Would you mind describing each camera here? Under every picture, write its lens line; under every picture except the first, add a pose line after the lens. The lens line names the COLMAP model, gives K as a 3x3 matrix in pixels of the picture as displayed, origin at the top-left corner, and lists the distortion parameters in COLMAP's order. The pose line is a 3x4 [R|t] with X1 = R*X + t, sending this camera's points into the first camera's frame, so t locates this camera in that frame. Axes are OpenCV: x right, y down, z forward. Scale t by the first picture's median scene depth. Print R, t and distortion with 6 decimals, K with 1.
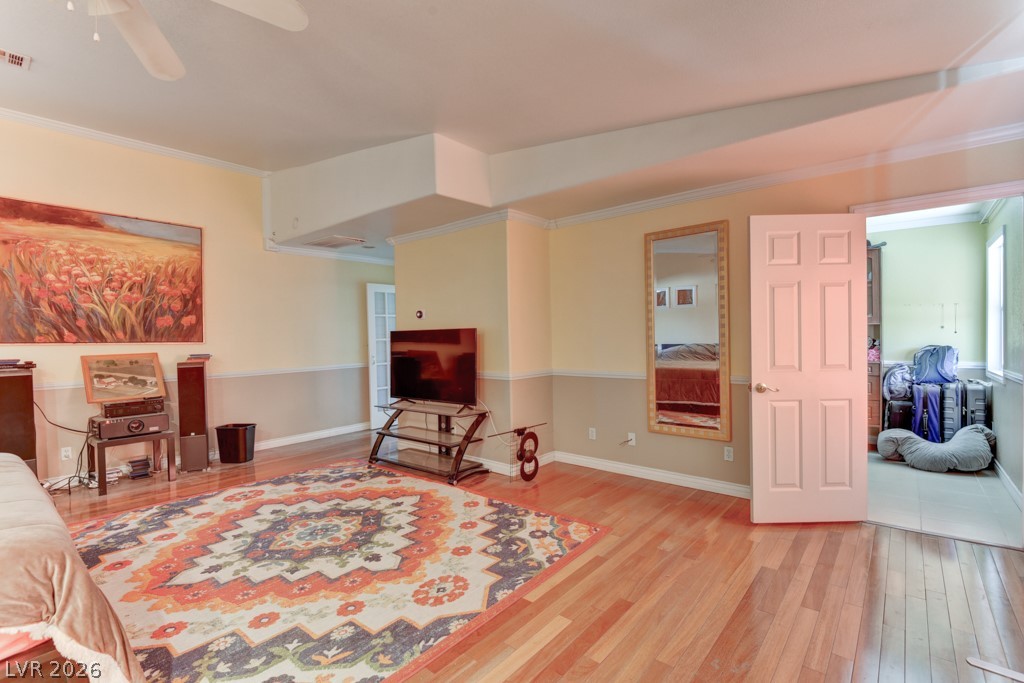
lens RADIAL K [[463.6, 0, 512.0], [0, 463.6, 341.5], [0, 0, 1]] dist [0.026430, -0.028680]
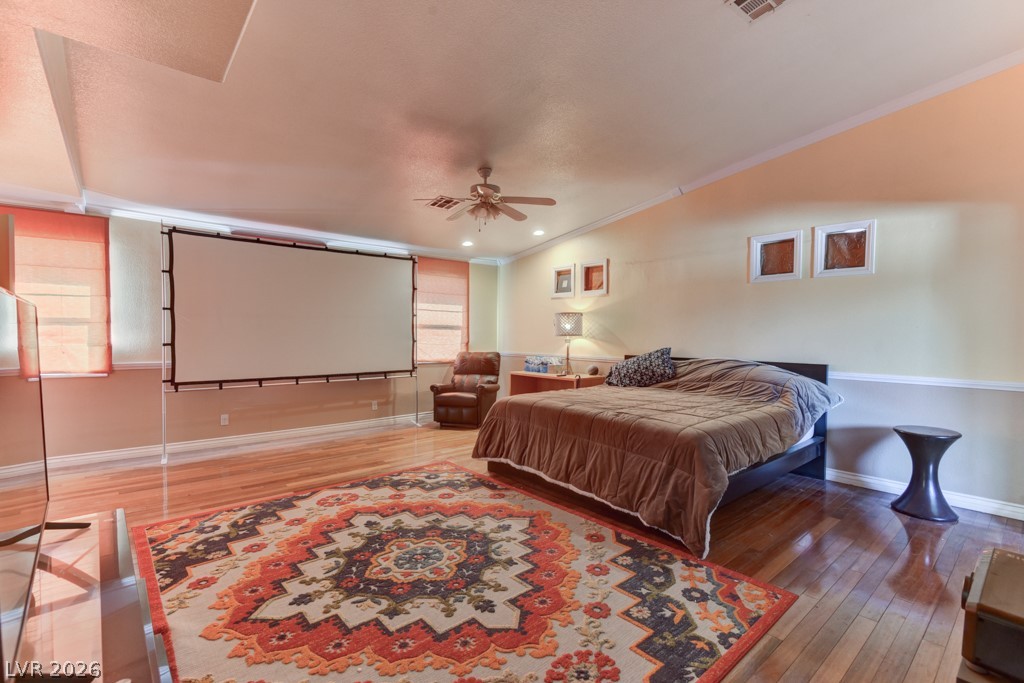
lens RADIAL K [[463.6, 0, 512.0], [0, 463.6, 341.5], [0, 0, 1]] dist [0.026430, -0.028680]
pose [[-0.985991, 0.007819, 0.166612, -0.633188], [0.012995, 0.999465, 0.030002, -0.006829], [-0.166289, 0.031747, -0.985566, 1.568888]]
